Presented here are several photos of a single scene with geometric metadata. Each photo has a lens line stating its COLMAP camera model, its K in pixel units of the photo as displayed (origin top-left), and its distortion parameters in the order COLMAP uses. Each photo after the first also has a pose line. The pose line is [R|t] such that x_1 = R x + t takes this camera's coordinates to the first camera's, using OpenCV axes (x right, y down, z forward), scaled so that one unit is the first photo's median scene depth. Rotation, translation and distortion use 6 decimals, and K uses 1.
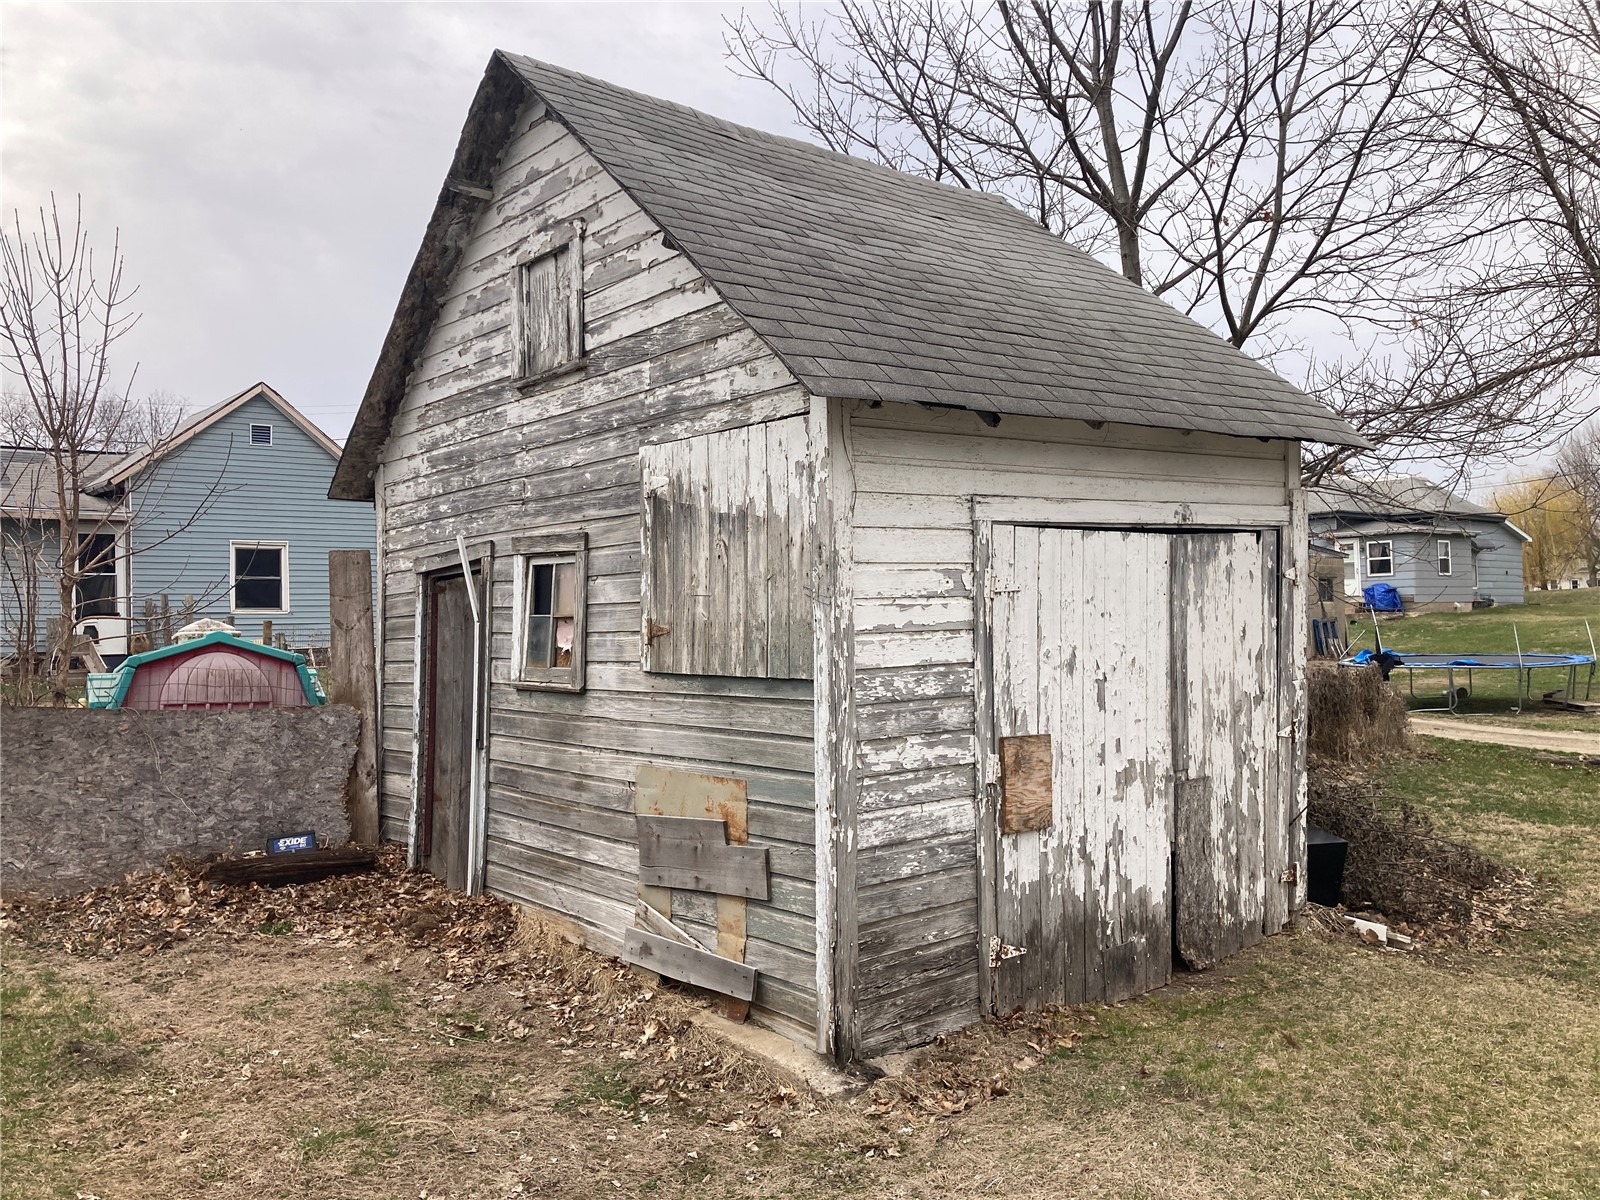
lens RADIAL K [[1329.3, 0, 795.6], [0, 1329.3, 603.3], [0, 0, 1]] dist [0.070252, -0.094853]
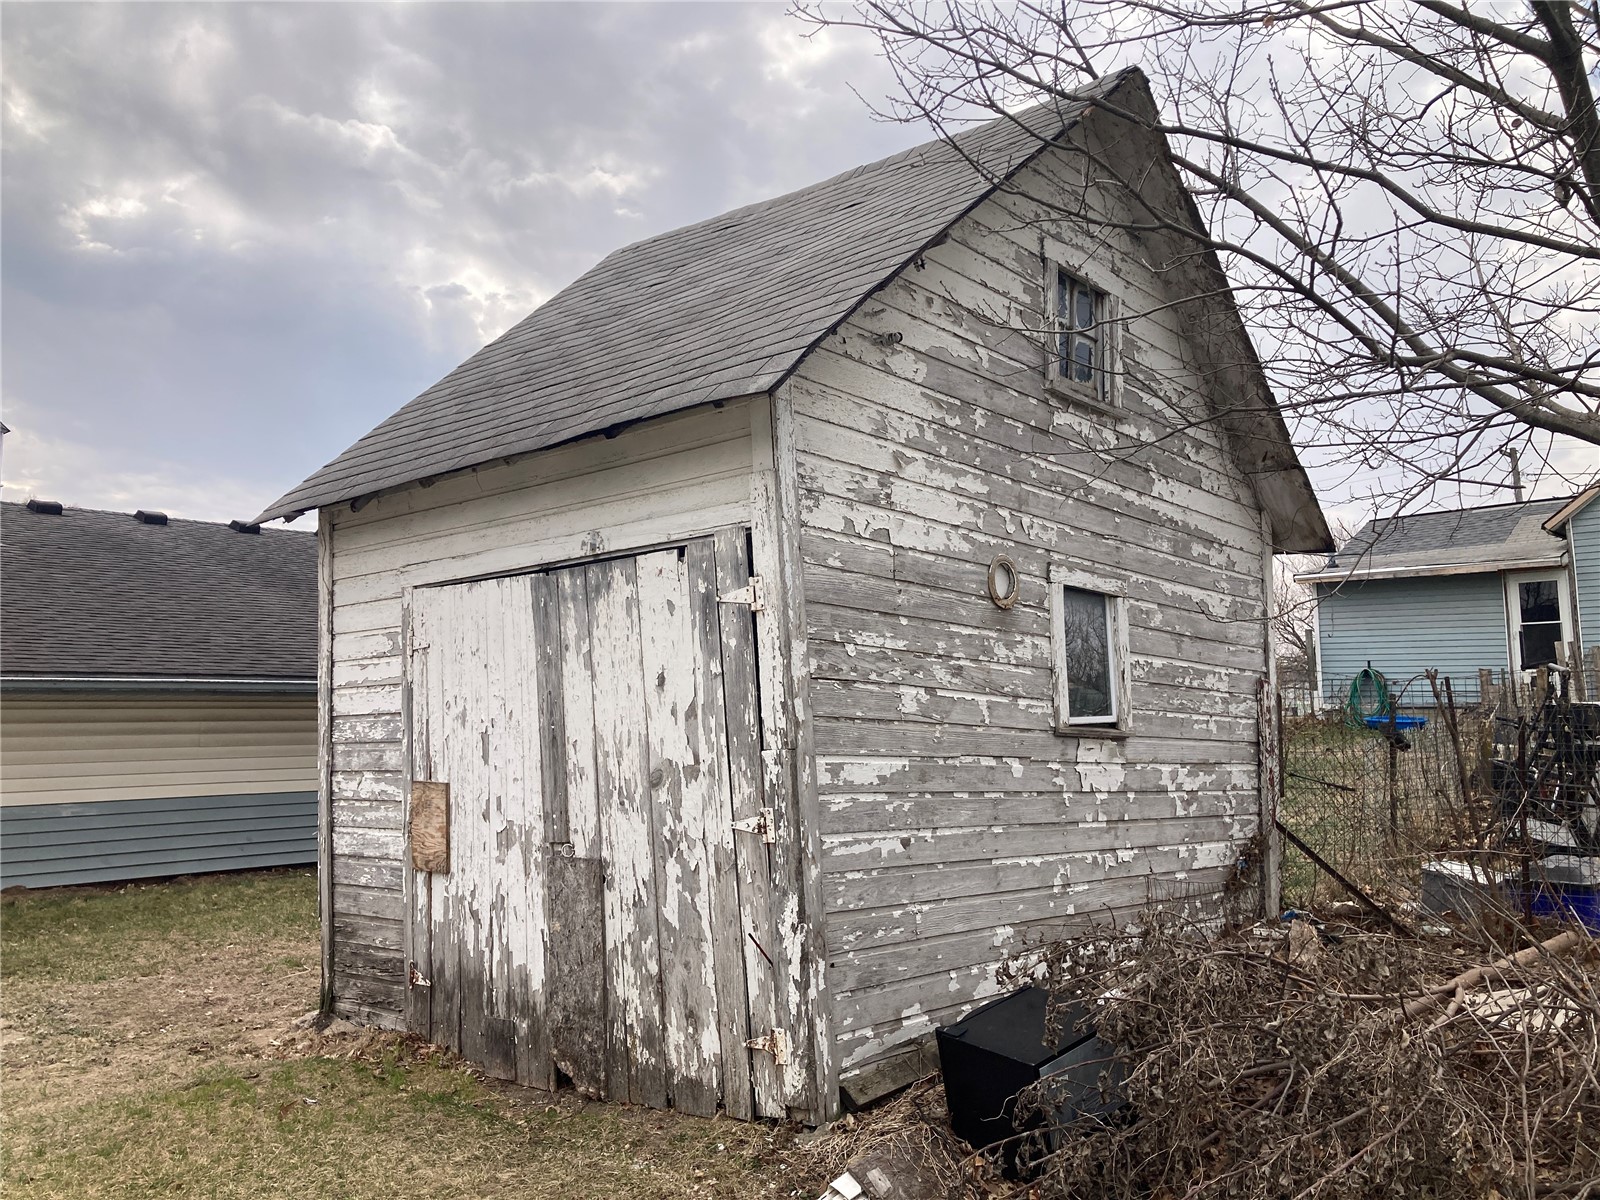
lens RADIAL K [[1329.3, 0, 796.4], [0, 1329.3, 591.7], [0, 0, 1]] dist [0.070252, -0.094853]
pose [[0.150141, -0.074841, -0.985828, 1.205830], [0.029757, 0.997021, -0.071159, 0.029688], [0.988217, -0.018651, 0.151921, 1.055276]]
